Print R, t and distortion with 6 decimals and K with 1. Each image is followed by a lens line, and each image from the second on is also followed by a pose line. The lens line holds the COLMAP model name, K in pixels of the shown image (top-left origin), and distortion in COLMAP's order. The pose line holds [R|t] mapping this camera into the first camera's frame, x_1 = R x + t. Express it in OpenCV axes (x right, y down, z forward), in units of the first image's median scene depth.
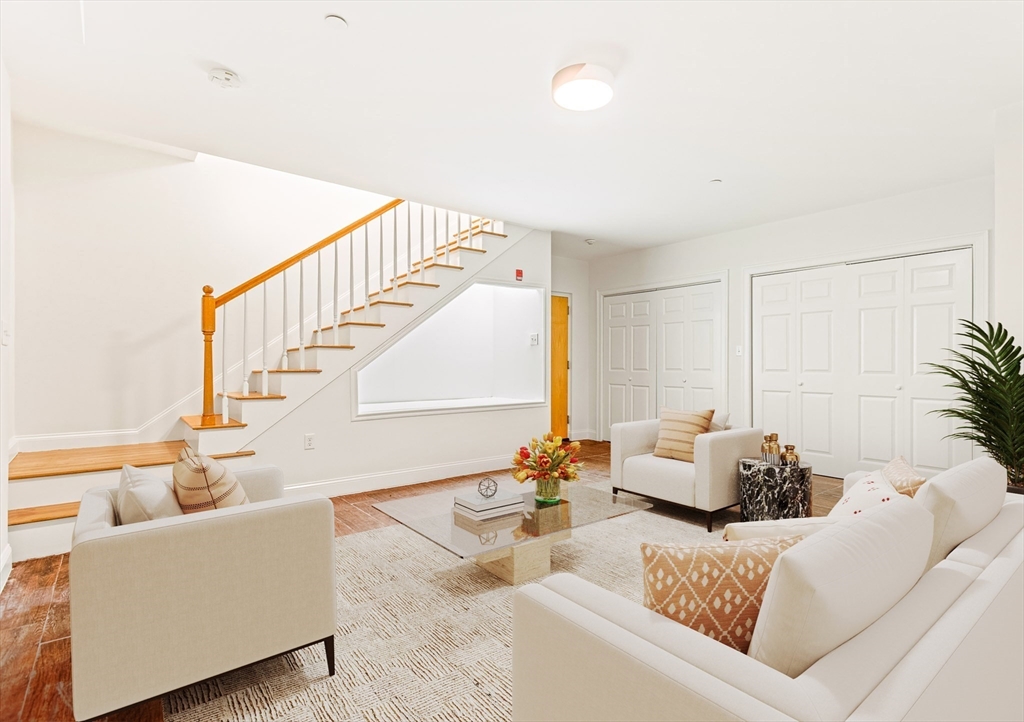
lens RADIAL K [[503.1, 0, 512.0], [0, 503.1, 361.0], [0, 0, 1]] dist [0.000136, 0.000088]
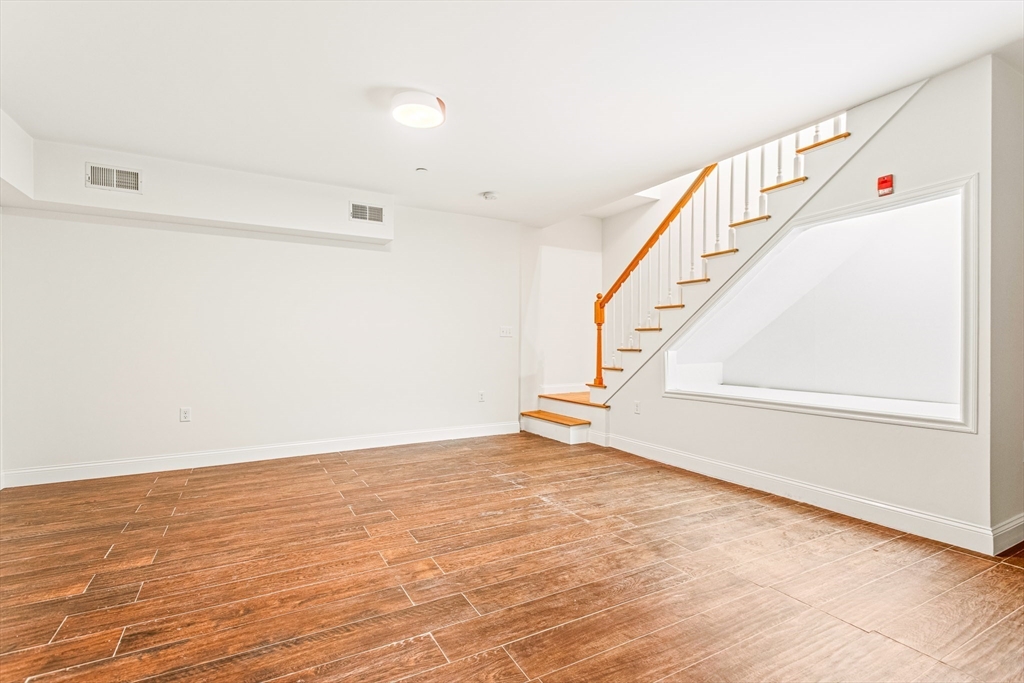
lens RADIAL K [[481.1, 0, 514.8], [0, 481.1, 340.9], [0, 0, 1]] dist [0.016083, -0.000432]
pose [[-0.145949, -0.009380, -0.989248, 0.711171], [0.006670, 0.999923, -0.010465, 0.007220], [0.989270, -0.008126, -0.145875, 0.775268]]
